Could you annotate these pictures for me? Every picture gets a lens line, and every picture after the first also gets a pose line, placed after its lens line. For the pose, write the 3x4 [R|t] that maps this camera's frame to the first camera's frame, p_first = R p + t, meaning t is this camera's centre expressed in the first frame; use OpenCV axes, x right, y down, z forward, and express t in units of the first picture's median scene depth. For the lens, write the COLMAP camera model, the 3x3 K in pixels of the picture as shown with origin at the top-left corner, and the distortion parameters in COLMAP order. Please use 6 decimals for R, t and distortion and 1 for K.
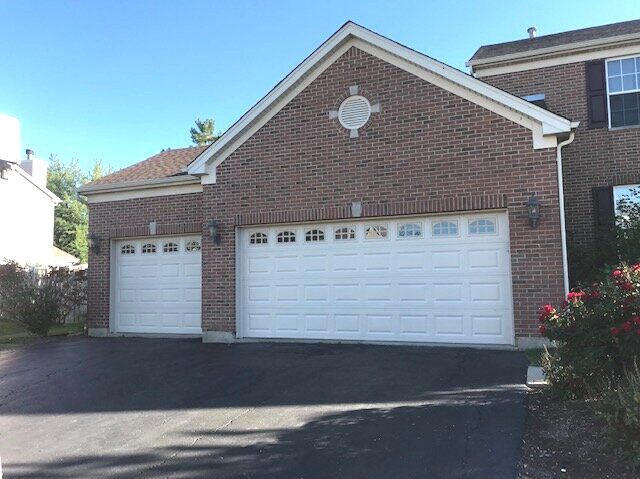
lens RADIAL K [[496.6, 0, 319.7], [0, 496.6, 238.4], [0, 0, 1]] dist [0.016569, 0.001198]
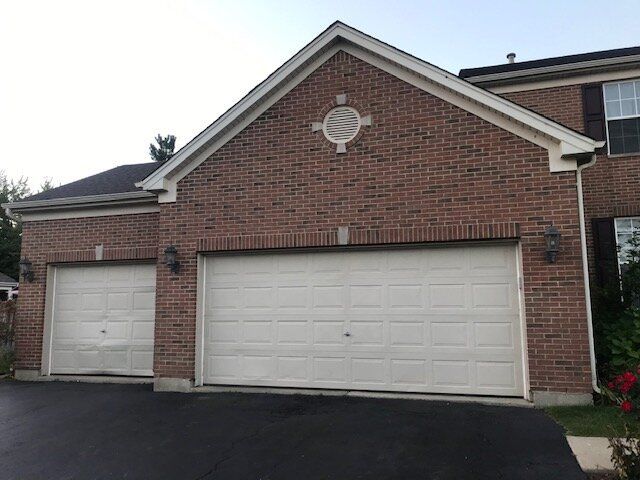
lens RADIAL K [[496.6, 0, 319.7], [0, 496.6, 238.9], [0, 0, 1]] dist [0.016569, 0.001198]
pose [[0.996670, 0.022046, 0.078509, -0.032684], [-0.018046, 0.998520, -0.051301, -0.008886], [-0.079524, 0.049714, 0.995593, 0.150945]]
